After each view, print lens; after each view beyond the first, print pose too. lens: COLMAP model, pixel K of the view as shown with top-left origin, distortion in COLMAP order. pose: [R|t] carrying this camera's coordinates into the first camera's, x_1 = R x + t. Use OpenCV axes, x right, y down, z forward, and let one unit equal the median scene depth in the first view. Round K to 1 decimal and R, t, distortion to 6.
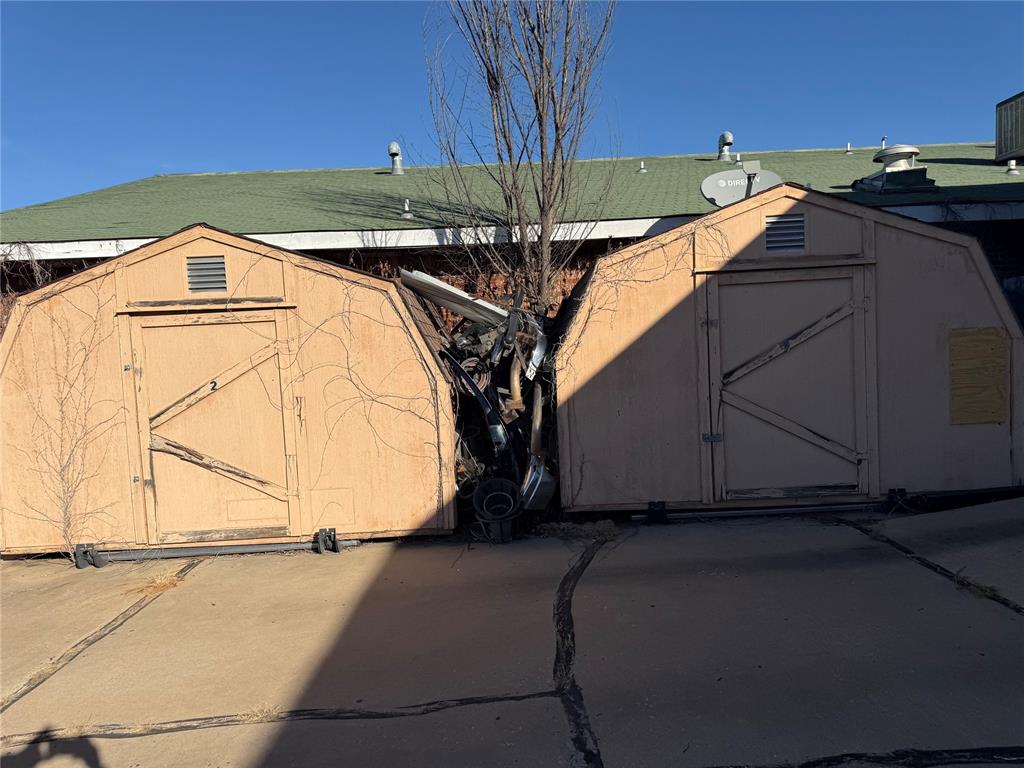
lens RADIAL K [[718.9, 0, 512.8], [0, 718.9, 375.0], [0, 0, 1]] dist [0.010409, -0.013841]
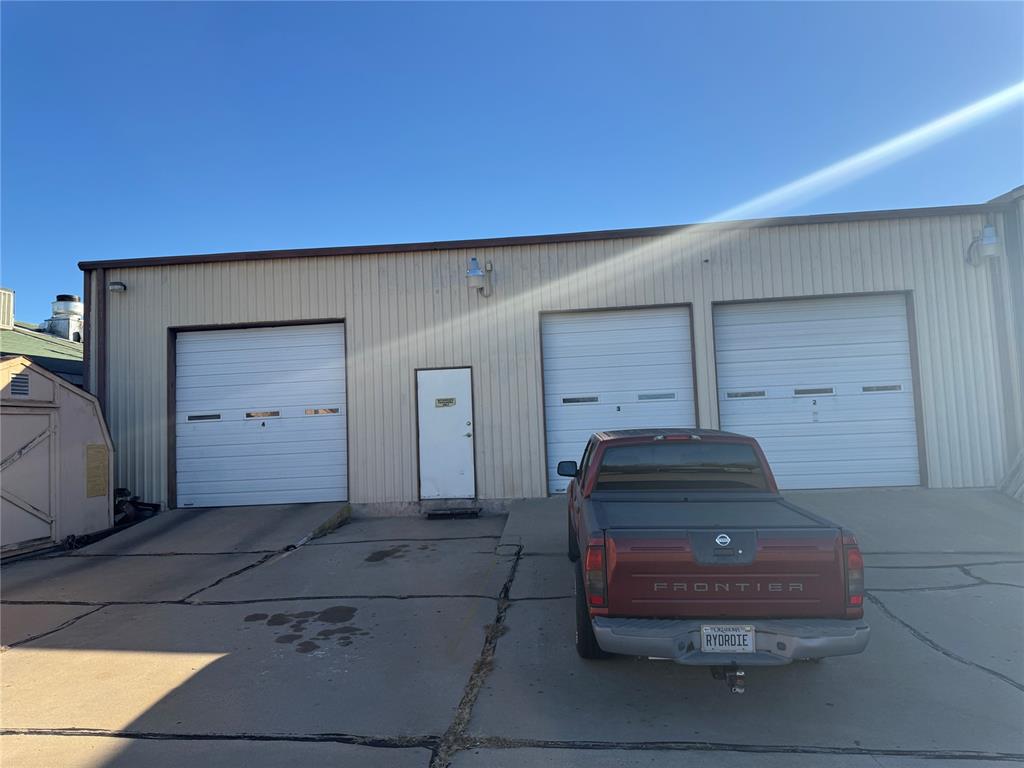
lens RADIAL K [[718.9, 0, 507.5], [0, 718.9, 378.7], [0, 0, 1]] dist [0.010409, -0.013841]
pose [[0.097515, 0.114615, 0.988612, -1.151264], [0.111344, 0.985854, -0.125278, 0.121179], [-0.988986, 0.122293, 0.083373, -0.250635]]
